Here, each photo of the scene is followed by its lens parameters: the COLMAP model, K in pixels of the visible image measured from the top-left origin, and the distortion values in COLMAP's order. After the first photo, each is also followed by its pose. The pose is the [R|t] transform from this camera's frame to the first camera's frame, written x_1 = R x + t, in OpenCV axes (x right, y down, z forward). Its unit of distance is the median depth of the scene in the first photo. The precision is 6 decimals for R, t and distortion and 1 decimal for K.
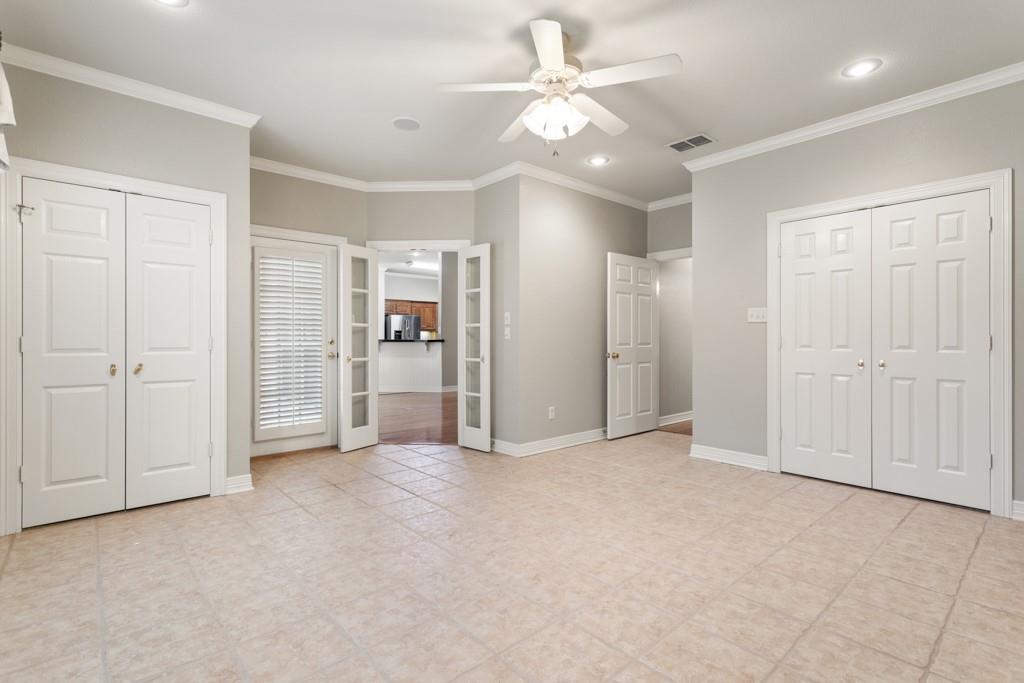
lens RADIAL K [[495.4, 0, 514.1], [0, 495.4, 340.7], [0, 0, 1]] dist [0.003699, 0.003632]
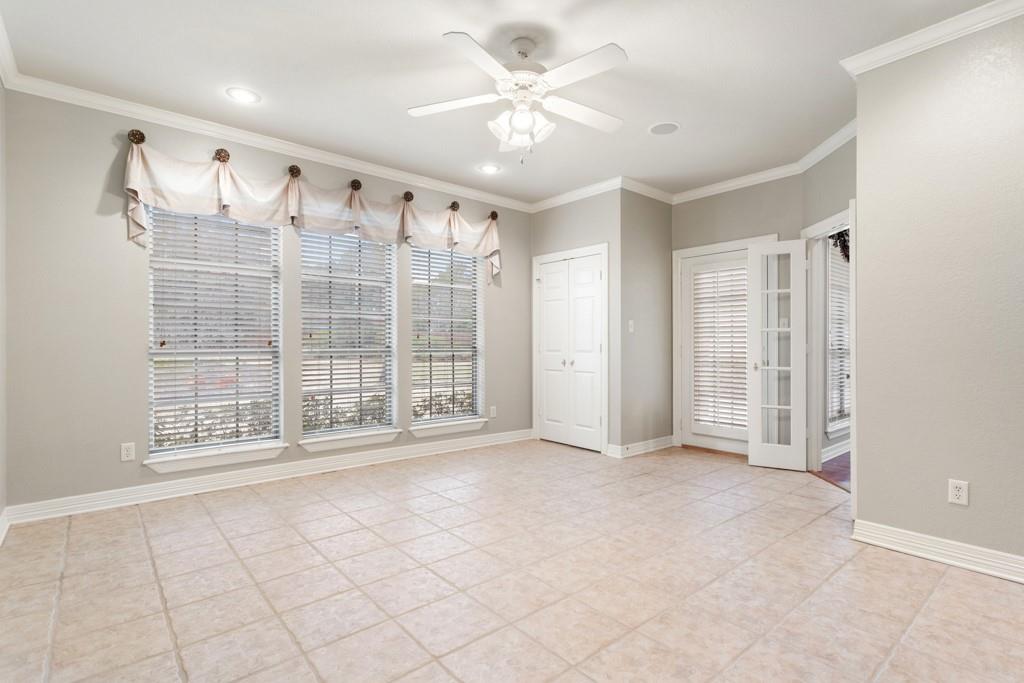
lens RADIAL K [[495.4, 0, 514.5], [0, 495.4, 342.5], [0, 0, 1]] dist [0.003699, 0.003632]
pose [[-0.035202, -0.003692, -0.999373, 0.846558], [-0.005425, 0.999979, -0.003503, -0.003944], [0.999365, 0.005298, -0.035221, 0.795623]]
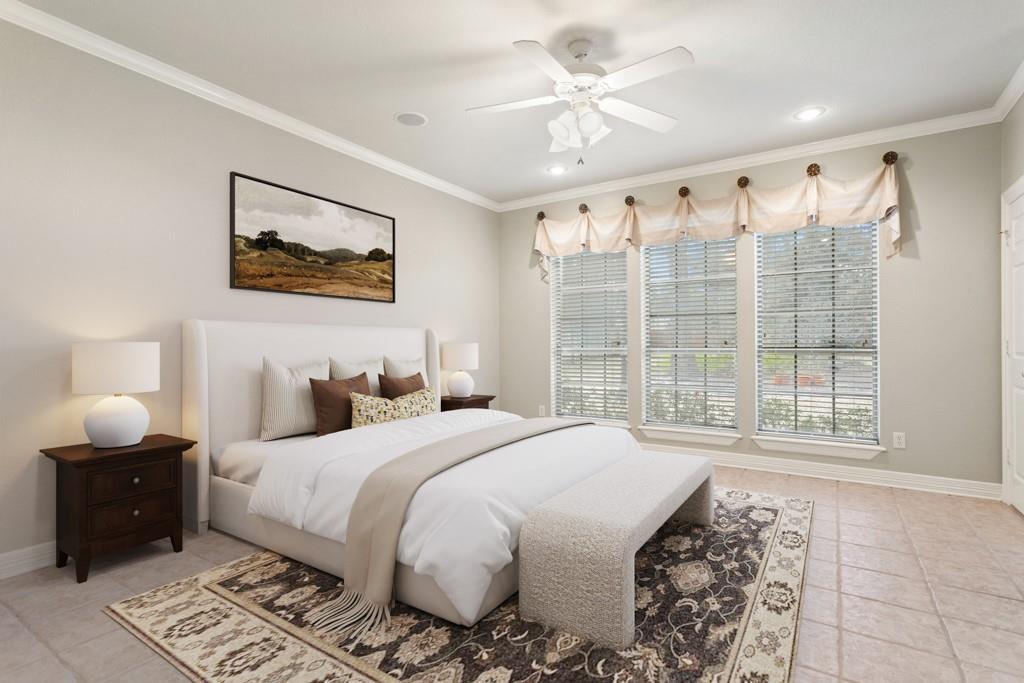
lens RADIAL K [[495.4, 0, 520.0], [0, 495.4, 342.7], [0, 0, 1]] dist [0.003699, 0.003632]
pose [[-0.966804, 0.002193, -0.255510, 0.355276], [0.003061, 0.999991, -0.003000, -0.002338], [0.255501, -0.003683, -0.966802, 1.523212]]
